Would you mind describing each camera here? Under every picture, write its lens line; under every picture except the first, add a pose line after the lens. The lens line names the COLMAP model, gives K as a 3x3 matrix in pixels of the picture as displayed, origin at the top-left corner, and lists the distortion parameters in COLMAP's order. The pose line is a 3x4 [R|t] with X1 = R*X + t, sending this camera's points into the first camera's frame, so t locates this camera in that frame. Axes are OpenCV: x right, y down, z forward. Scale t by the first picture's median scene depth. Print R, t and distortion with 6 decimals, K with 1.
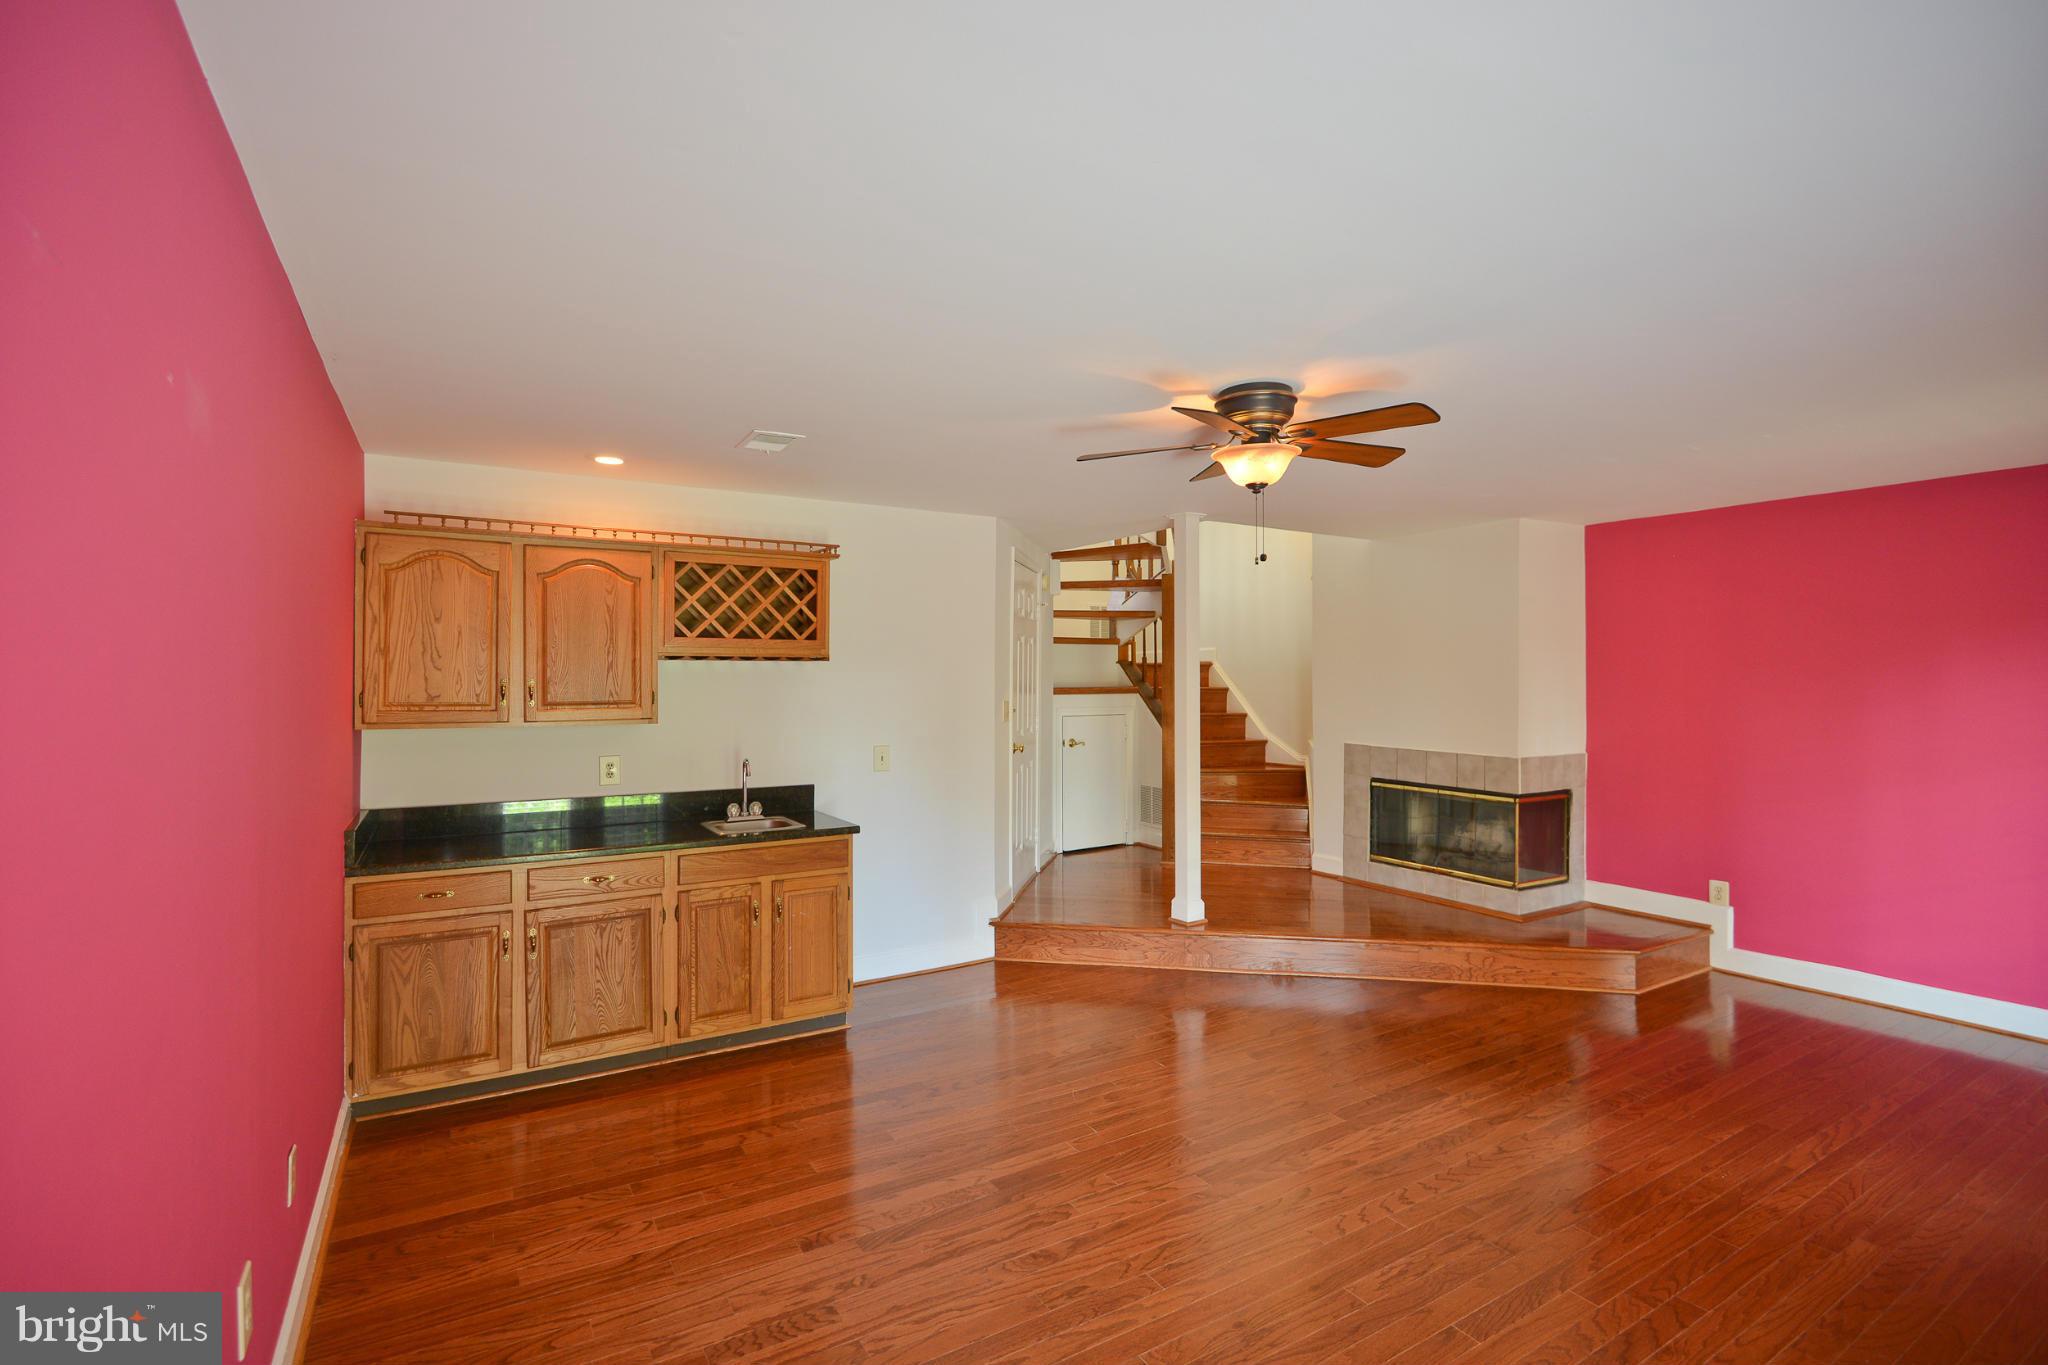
lens RADIAL K [[937.8, 0, 1016.4], [0, 937.8, 668.7], [0, 0, 1]] dist [-0.009585, -0.007026]
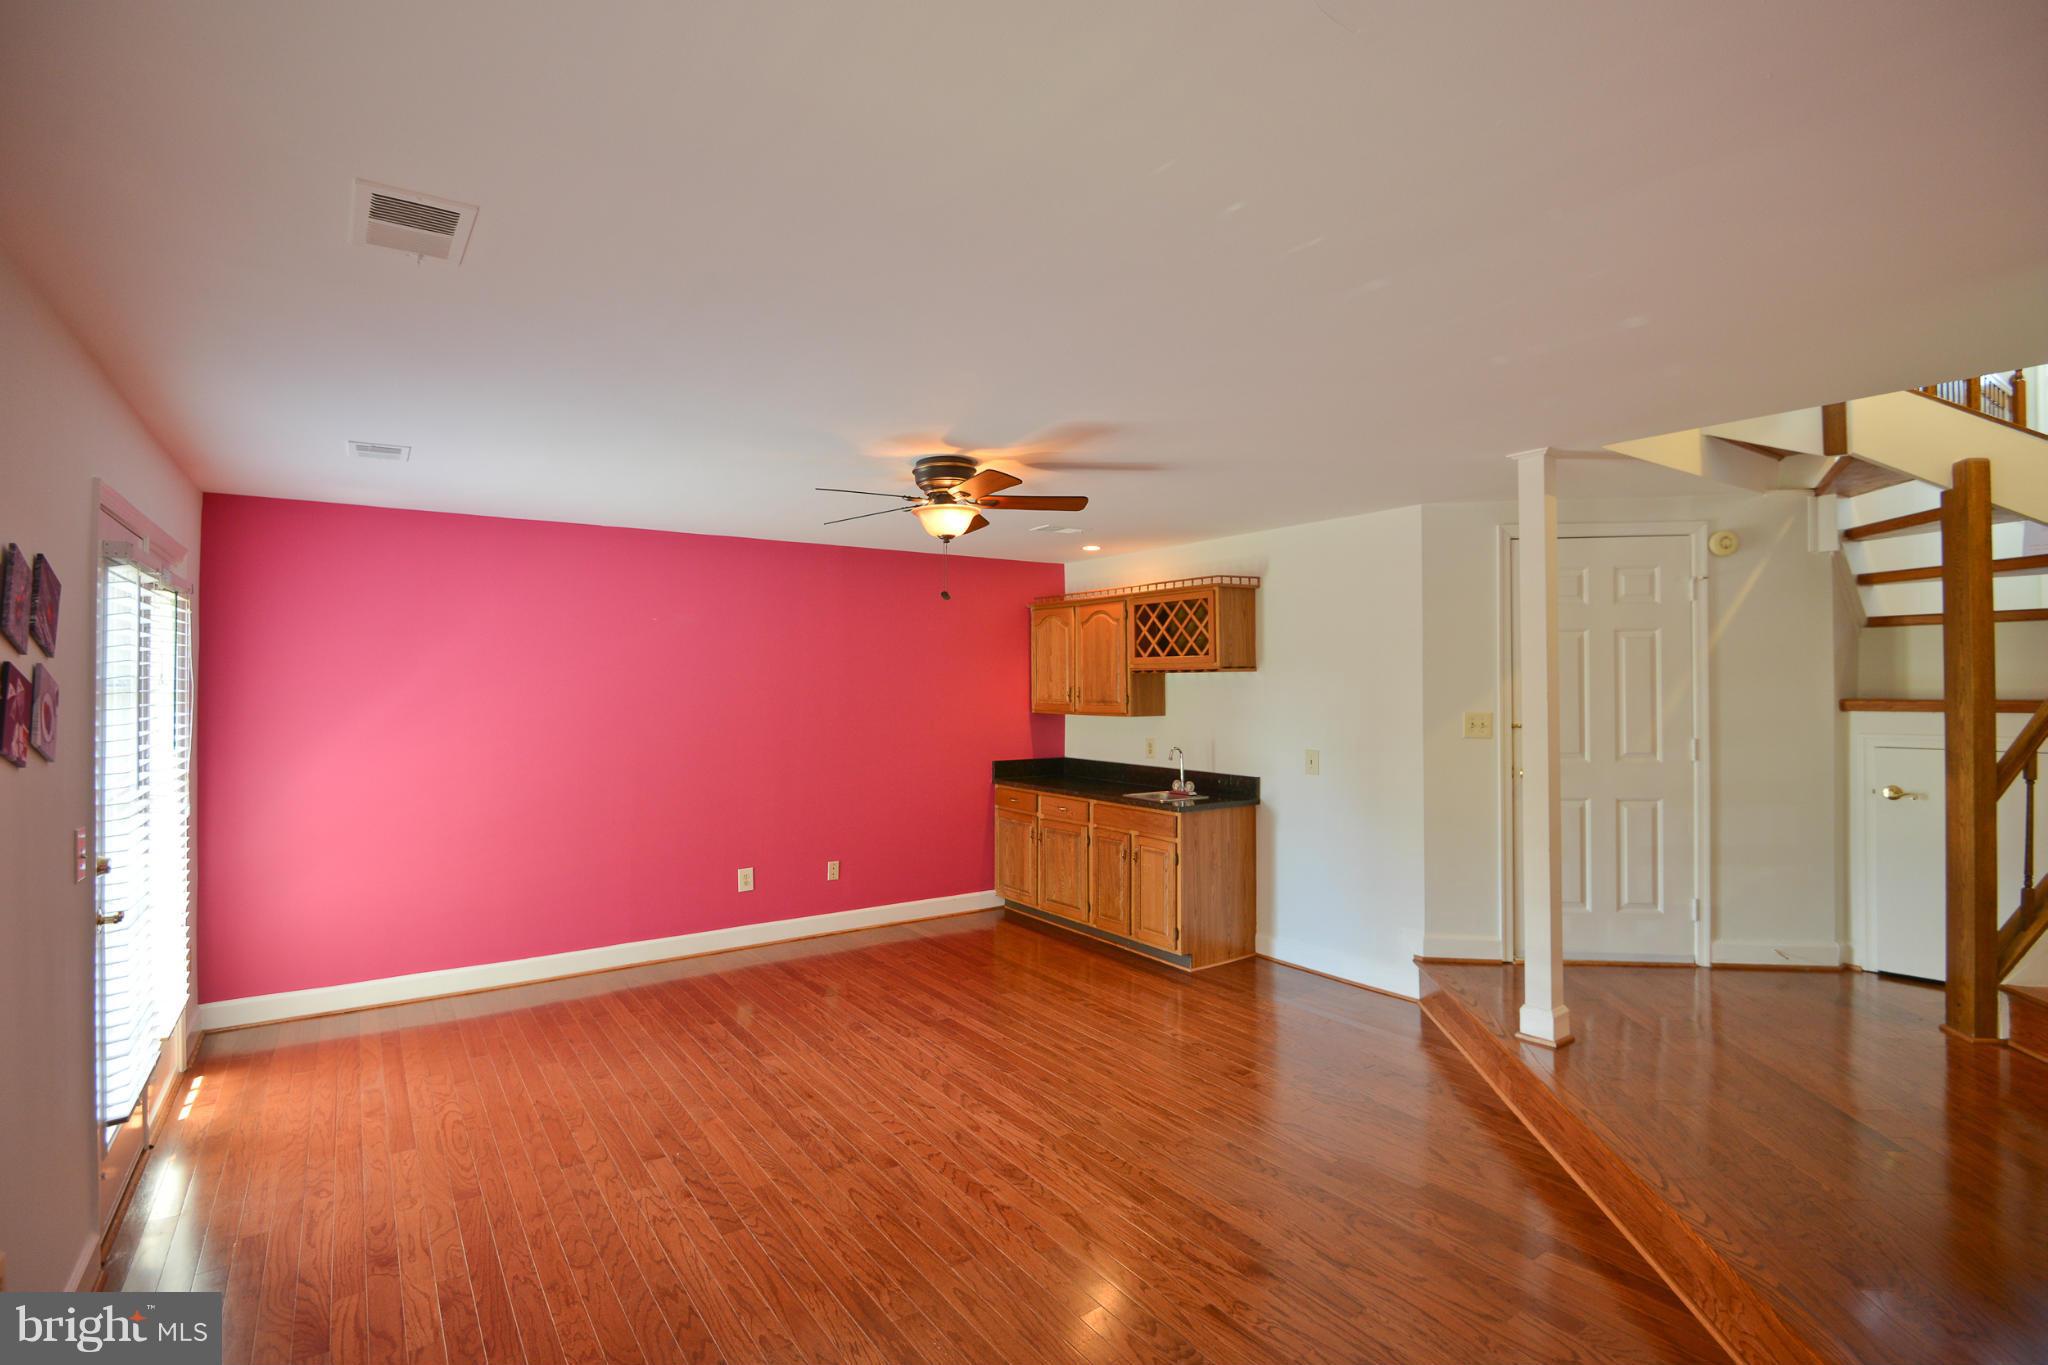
lens RADIAL K [[937.8, 0, 1016.4], [0, 937.8, 668.7], [0, 0, 1]] dist [-0.009585, -0.007026]
pose [[0.084788, -0.014727, -0.996290, 1.047548], [0.012540, 0.999827, -0.013713, 0.000991], [0.996320, -0.011331, 0.084958, 0.683714]]
